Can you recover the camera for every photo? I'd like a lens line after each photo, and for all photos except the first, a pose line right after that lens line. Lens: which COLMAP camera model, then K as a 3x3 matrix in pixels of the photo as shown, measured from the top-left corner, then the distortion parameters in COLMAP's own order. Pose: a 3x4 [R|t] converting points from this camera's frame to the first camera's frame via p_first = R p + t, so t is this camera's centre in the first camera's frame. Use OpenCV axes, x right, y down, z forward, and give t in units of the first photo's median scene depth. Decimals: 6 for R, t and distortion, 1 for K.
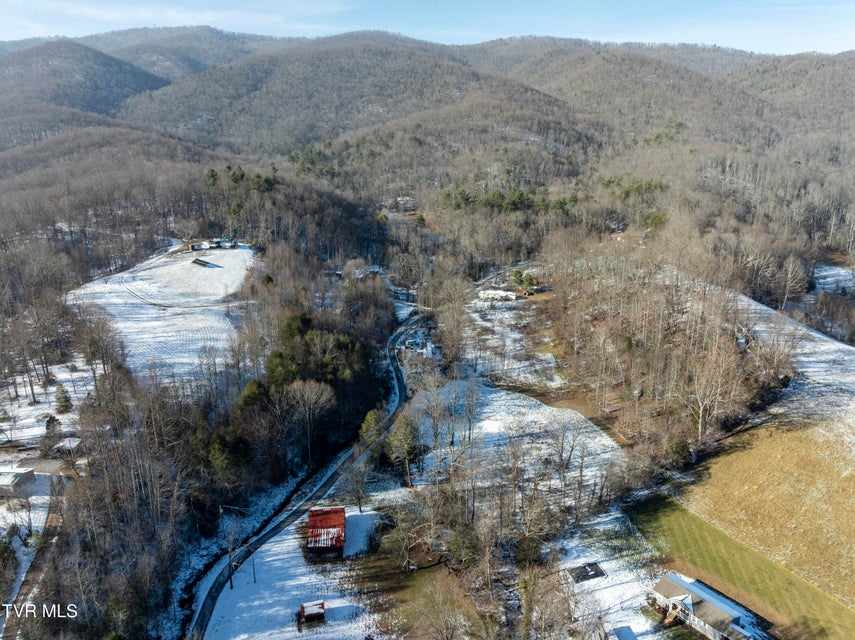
lens RADIAL K [[602.6, 0, 431.4], [0, 602.6, 321.0], [0, 0, 1]] dist [-0.043807, 0.013011]
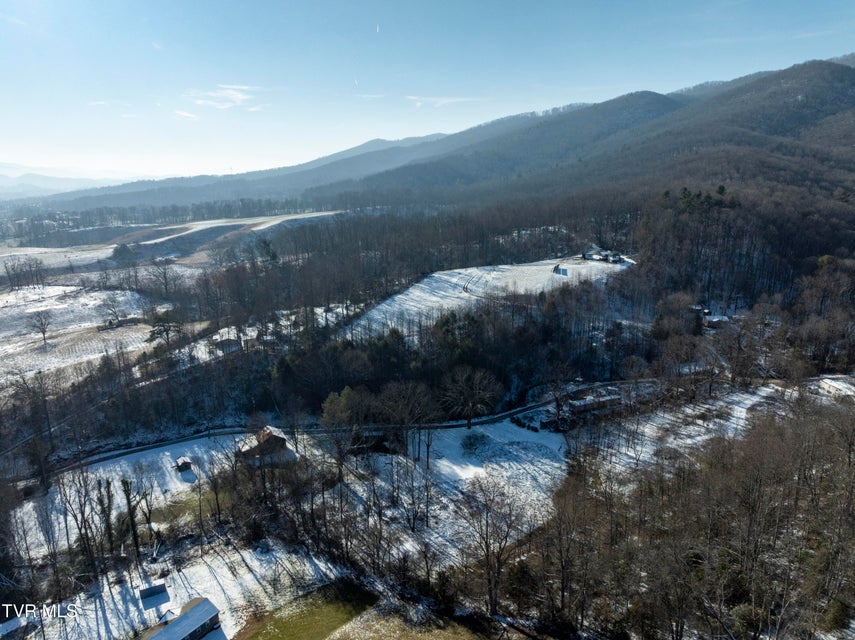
lens RADIAL K [[602.6, 0, 431.2], [0, 602.6, 313.7], [0, 0, 1]] dist [-0.043807, 0.013011]
pose [[0.370846, 0.220492, -0.902140, 0.521997], [-0.258603, 0.957503, 0.127718, -0.094259], [0.891963, 0.185932, 0.412106, 0.338104]]
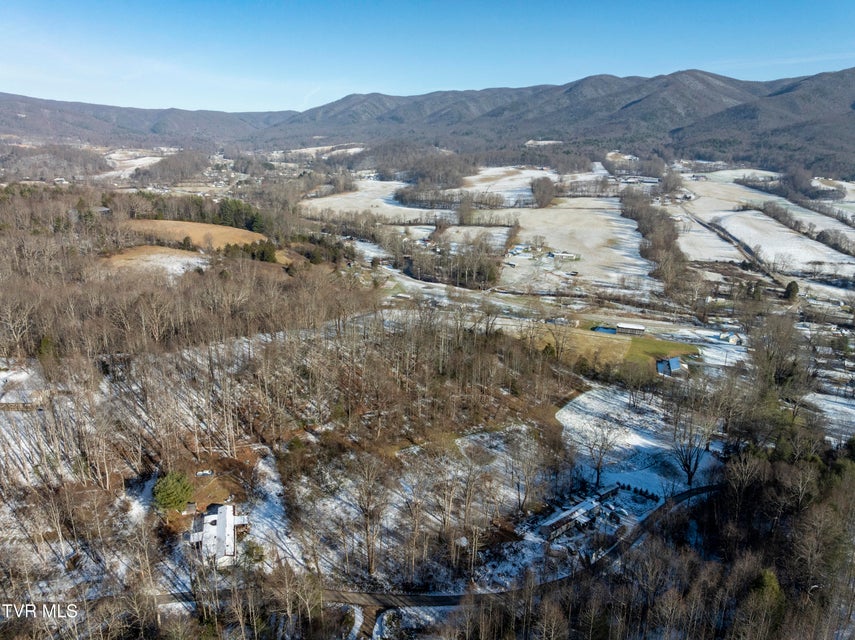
lens RADIAL K [[602.6, 0, 433.0], [0, 602.6, 318.0], [0, 0, 1]] dist [-0.043807, 0.013011]
pose [[-0.594440, -0.224903, 0.772049, -0.286617], [0.219670, 0.878159, 0.424949, -0.343153], [-0.773554, 0.422202, -0.472609, 1.063834]]
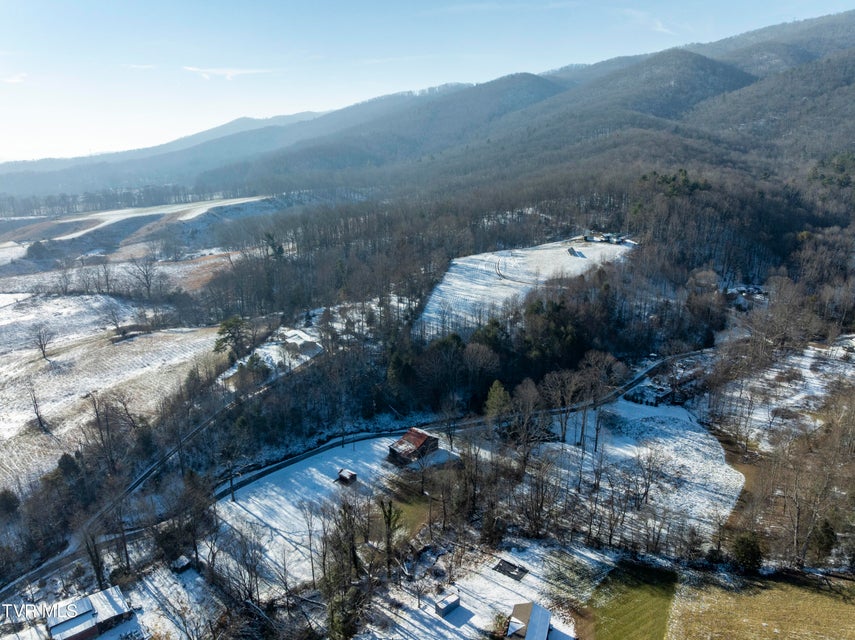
lens RADIAL K [[602.6, 0, 430.5], [0, 602.6, 315.6], [0, 0, 1]] dist [-0.043807, 0.013011]
pose [[0.574302, 0.223182, -0.787634, 0.385664], [-0.226765, 0.967842, 0.108900, -0.038889], [0.786610, 0.116066, 0.606443, 0.087673]]
